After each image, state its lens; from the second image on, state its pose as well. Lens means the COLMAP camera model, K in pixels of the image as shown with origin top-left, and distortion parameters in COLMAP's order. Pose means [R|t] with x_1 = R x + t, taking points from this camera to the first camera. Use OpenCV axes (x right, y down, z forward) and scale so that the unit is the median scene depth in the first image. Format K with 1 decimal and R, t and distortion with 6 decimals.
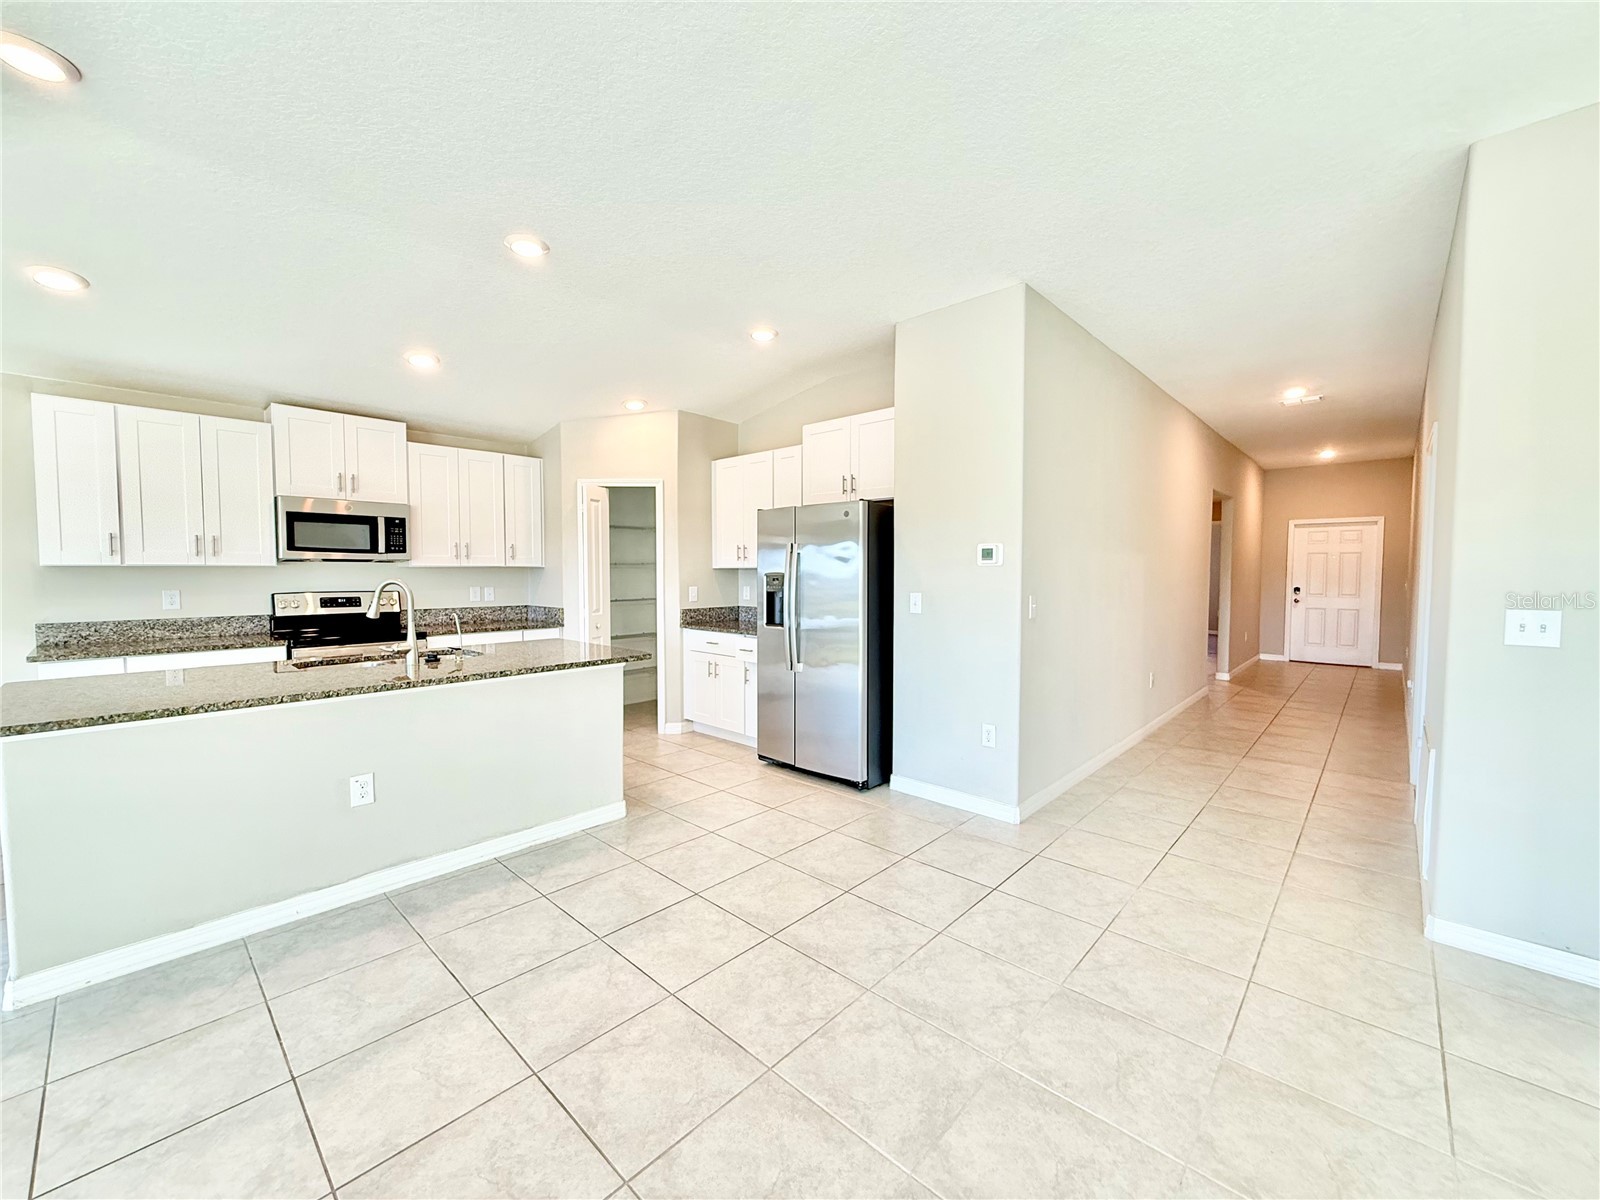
lens RADIAL K [[634.2, 0, 797.2], [0, 634.2, 603.3], [0, 0, 1]] dist [-0.004420, 0.000025]
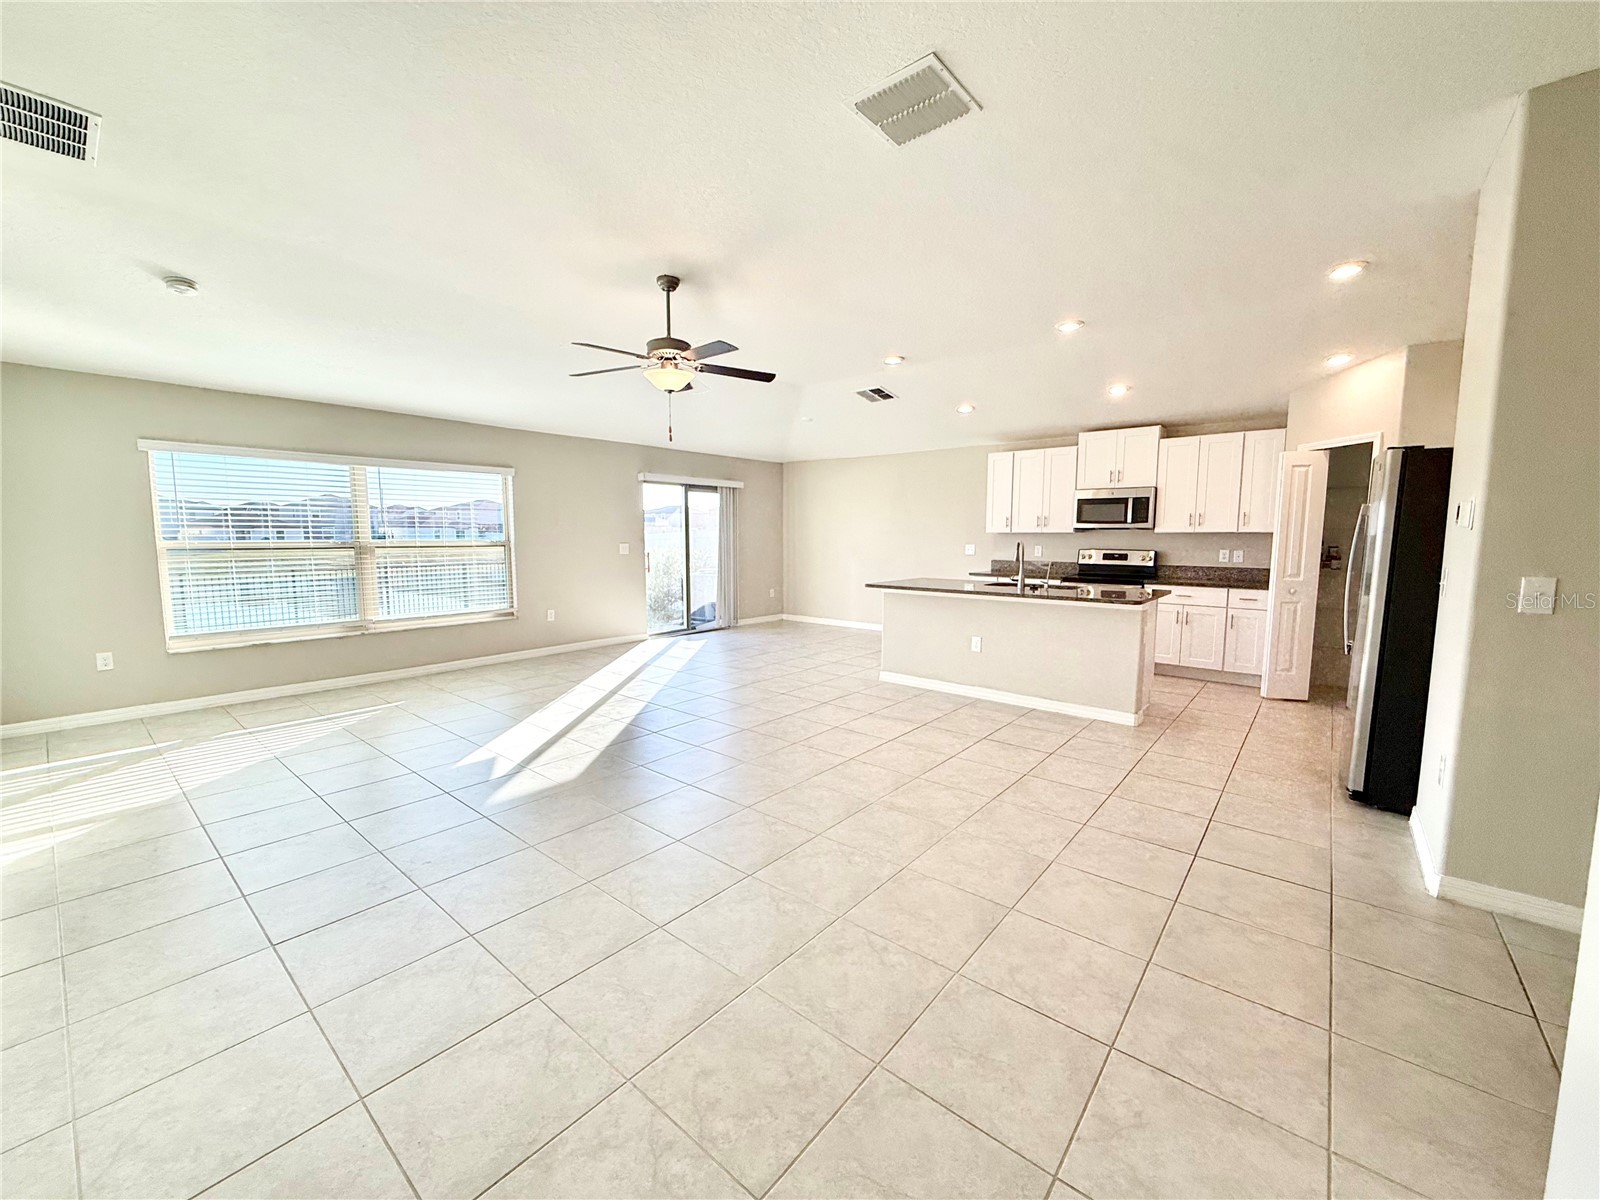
lens RADIAL K [[634.2, 0, 796.2], [0, 634.2, 600.4], [0, 0, 1]] dist [-0.004420, 0.000025]
pose [[0.051086, 0.102900, -0.993379, 0.749615], [-0.052457, 0.993581, 0.100223, -0.010312], [0.997316, 0.046989, 0.056156, 0.178327]]
